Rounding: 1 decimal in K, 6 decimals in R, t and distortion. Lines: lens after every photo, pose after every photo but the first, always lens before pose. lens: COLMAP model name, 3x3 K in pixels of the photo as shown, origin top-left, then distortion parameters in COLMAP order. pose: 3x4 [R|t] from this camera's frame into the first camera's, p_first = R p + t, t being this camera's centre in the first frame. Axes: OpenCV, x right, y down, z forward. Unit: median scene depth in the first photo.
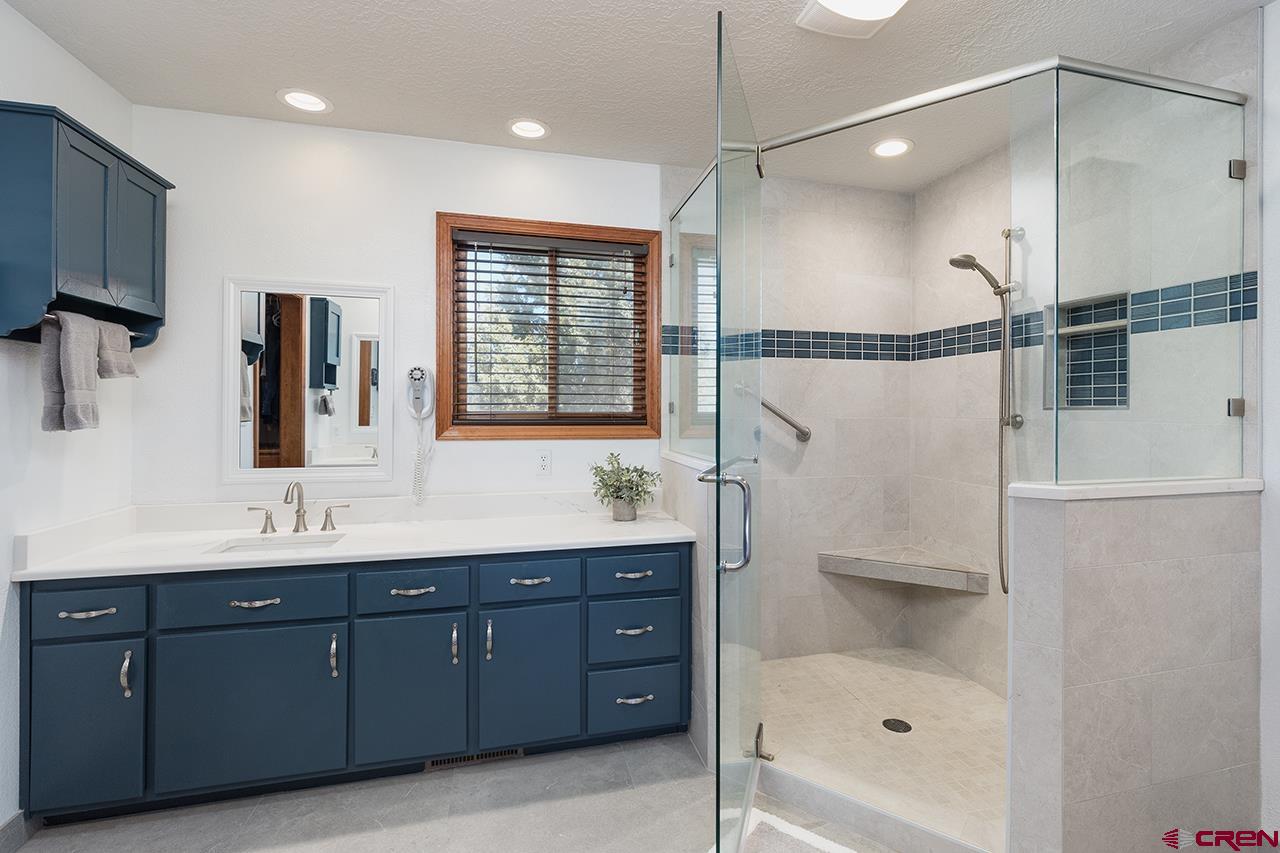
lens RADIAL K [[590.2, 0, 643.4], [0, 590.2, 411.8], [0, 0, 1]] dist [-0.000966, -0.000629]
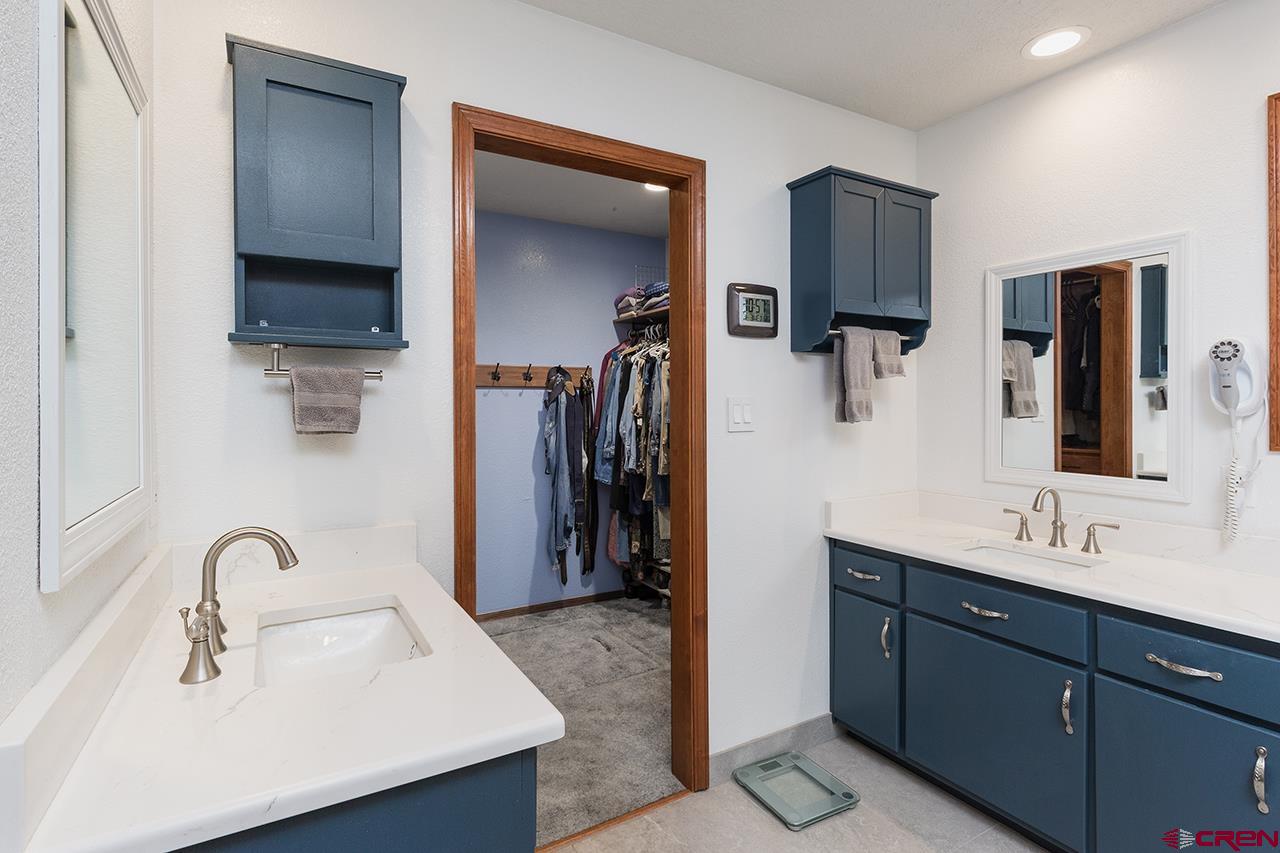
lens RADIAL K [[611.0, 0, 639.3], [0, 611.0, 405.2], [0, 0, 1]] dist [-0.001272, -0.000654]
pose [[0.289571, -0.002429, -0.957153, 0.107433], [0.000904, 0.999997, -0.002264, -0.001479], [0.957156, -0.000210, 0.289573, 0.184462]]
